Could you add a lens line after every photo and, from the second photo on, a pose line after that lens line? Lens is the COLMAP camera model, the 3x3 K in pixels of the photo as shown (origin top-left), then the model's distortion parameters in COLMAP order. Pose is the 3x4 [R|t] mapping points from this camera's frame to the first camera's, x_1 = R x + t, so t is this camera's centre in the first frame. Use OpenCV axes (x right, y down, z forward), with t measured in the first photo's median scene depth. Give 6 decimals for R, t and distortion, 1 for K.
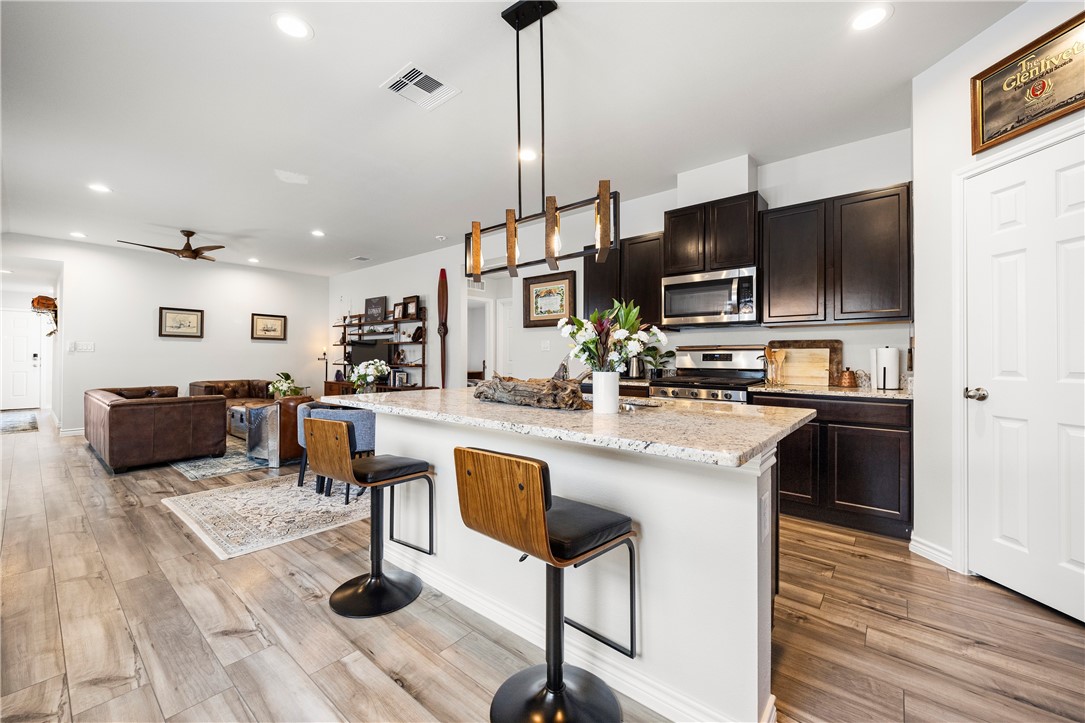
lens RADIAL K [[428.4, 0, 541.6], [0, 428.4, 353.5], [0, 0, 1]] dist [0.004068, -0.000327]
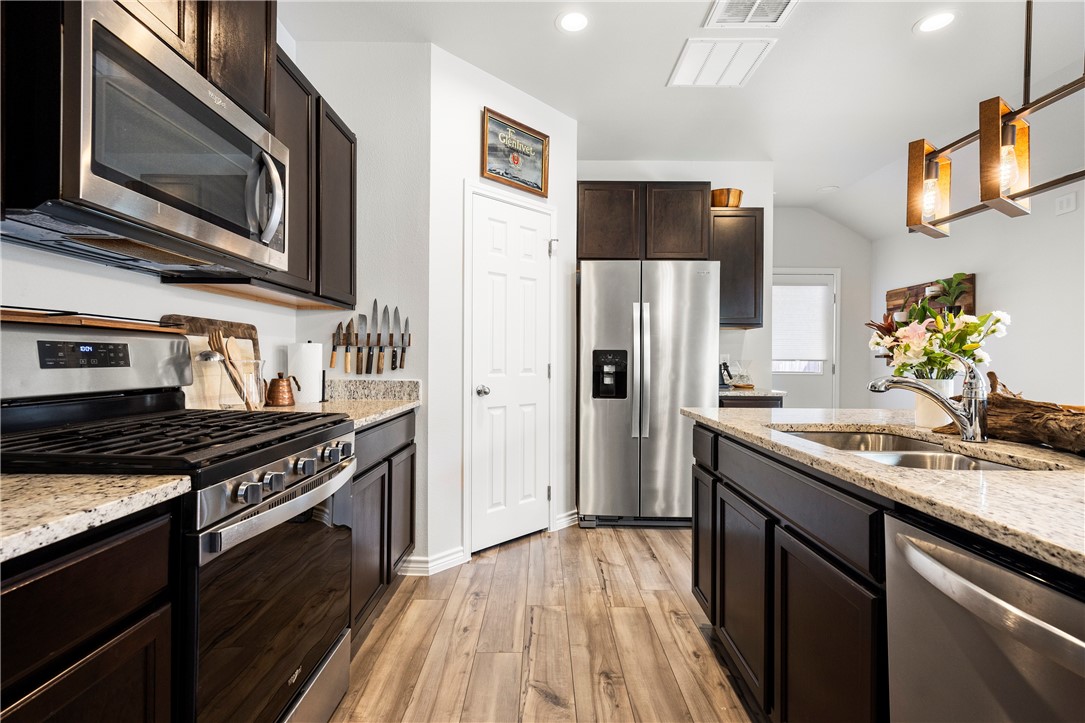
lens RADIAL K [[494.4, 0, 538.9], [0, 494.4, 358.7], [0, 0, 1]] dist [0.004149, 0.000177]
pose [[-0.637984, -0.006314, 0.770024, -0.025489], [-0.015859, 0.999862, -0.004942, 0.004575], [-0.769887, -0.015365, -0.637996, 0.537046]]
